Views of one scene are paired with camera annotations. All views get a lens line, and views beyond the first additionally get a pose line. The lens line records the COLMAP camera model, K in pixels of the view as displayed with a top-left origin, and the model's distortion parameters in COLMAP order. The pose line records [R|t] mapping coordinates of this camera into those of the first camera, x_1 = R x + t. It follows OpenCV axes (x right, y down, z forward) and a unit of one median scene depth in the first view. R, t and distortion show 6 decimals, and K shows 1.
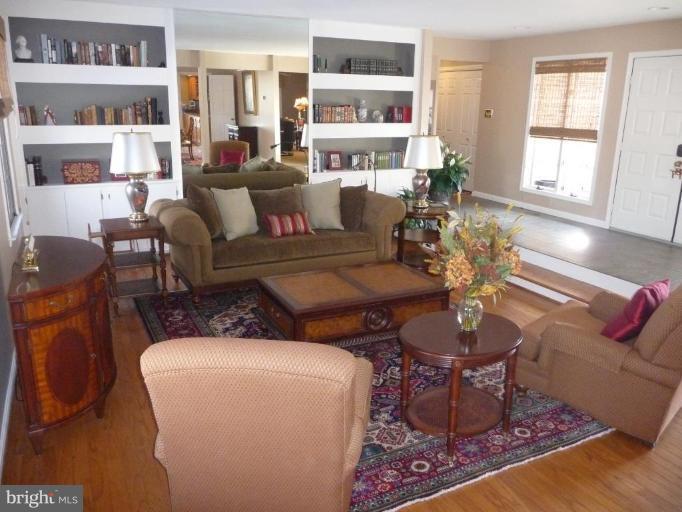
lens RADIAL K [[564.8, 0, 340.3], [0, 564.8, 252.5], [0, 0, 1]] dist [-0.008668, -0.009107]
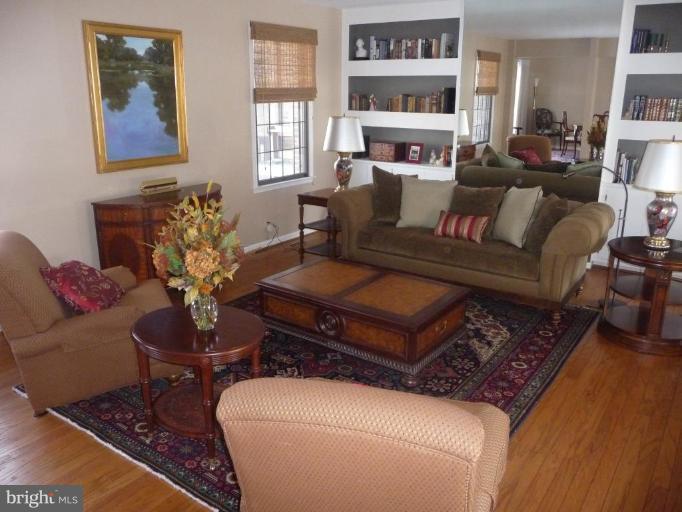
lens RADIAL K [[564.8, 0, 338.4], [0, 564.8, 254.4], [0, 0, 1]] dist [-0.008668, -0.009107]
pose [[0.456048, 0.240814, -0.856755, 0.576439], [-0.232022, 0.961574, 0.146772, -0.089900], [0.859178, 0.131851, 0.494398, 0.374122]]
